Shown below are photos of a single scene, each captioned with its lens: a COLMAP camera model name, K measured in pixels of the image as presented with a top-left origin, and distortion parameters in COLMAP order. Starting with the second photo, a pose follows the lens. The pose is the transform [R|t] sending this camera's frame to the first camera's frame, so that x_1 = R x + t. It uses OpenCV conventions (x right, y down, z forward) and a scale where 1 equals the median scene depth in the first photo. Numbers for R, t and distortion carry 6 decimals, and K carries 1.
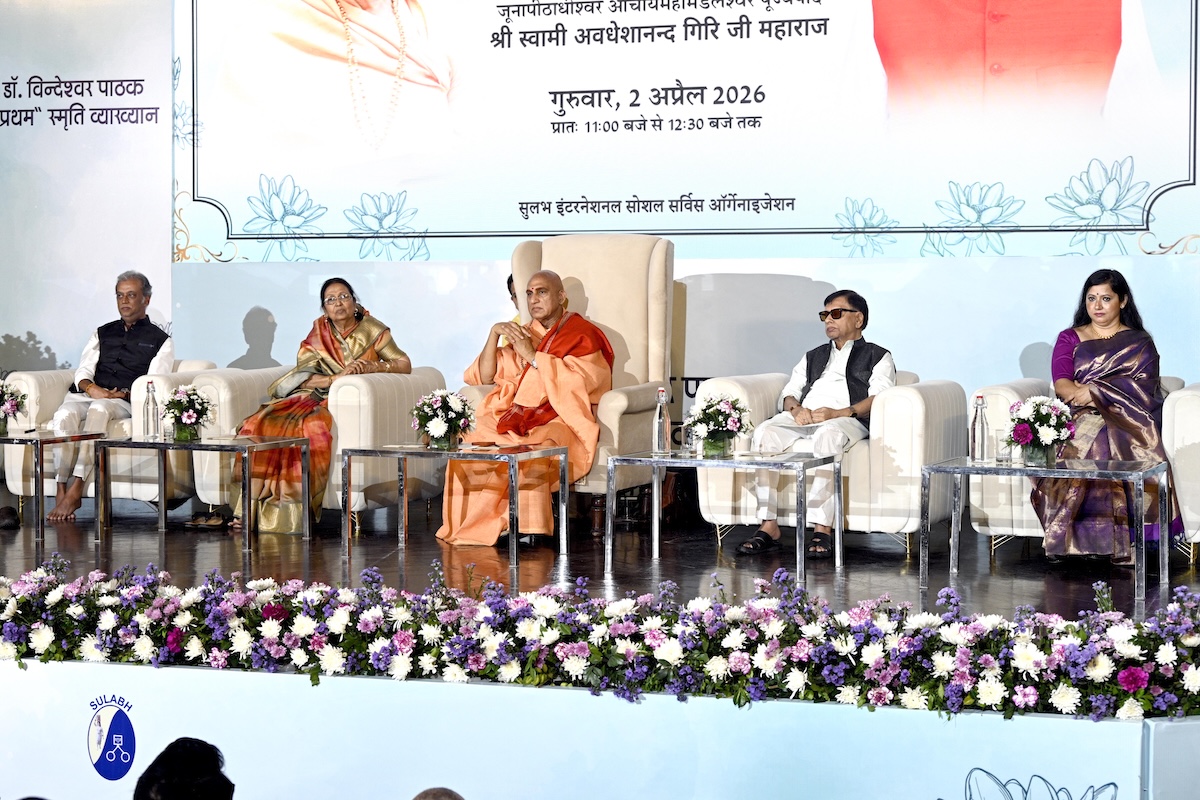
lens RADIAL K [[2522.4, 0, 582.8], [0, 2522.4, 392.8], [0, 0, 1]] dist [0.029566, 0.000000]
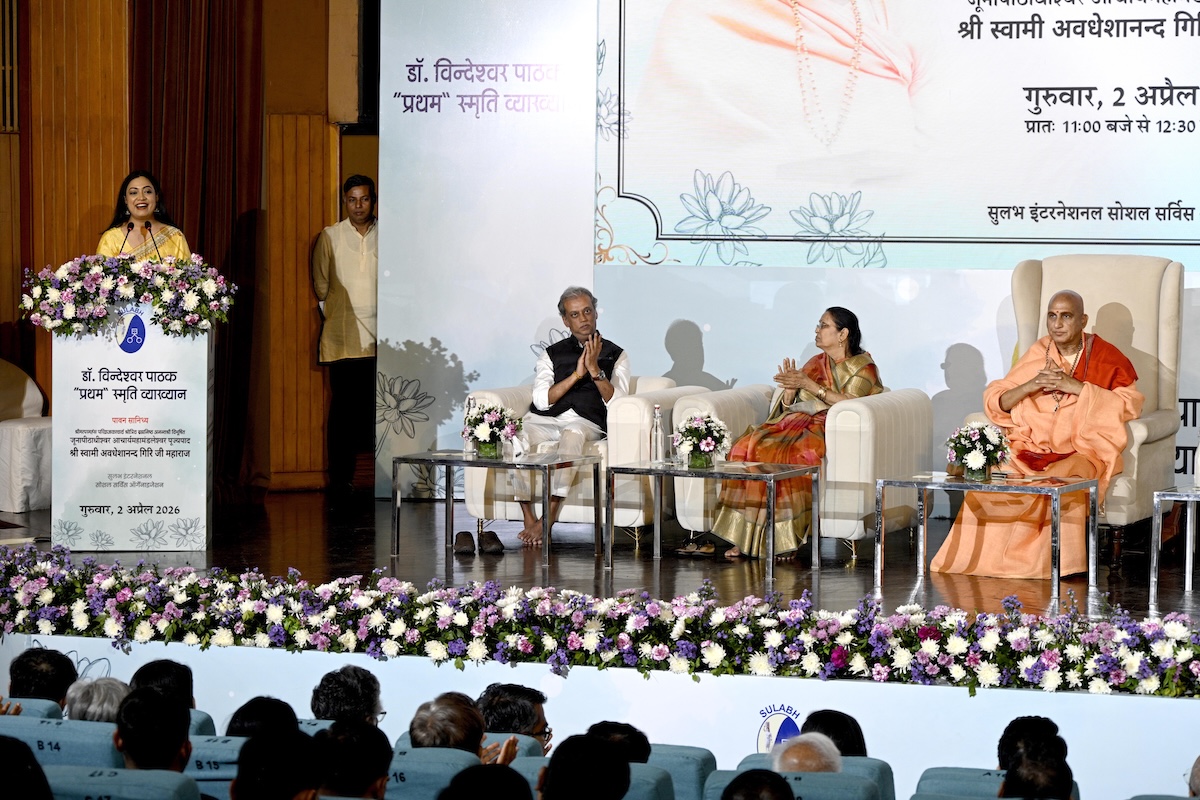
lens RADIAL K [[3928.2, 0, 597.8], [0, 3928.2, 400.1], [0, 0, 1]] dist [0.061150, 0.000000]
pose [[0.999512, 0.008220, -0.030142, -0.138793], [-0.007760, 0.999852, 0.015353, -0.028527], [0.030264, -0.015112, 0.999428, -0.497307]]
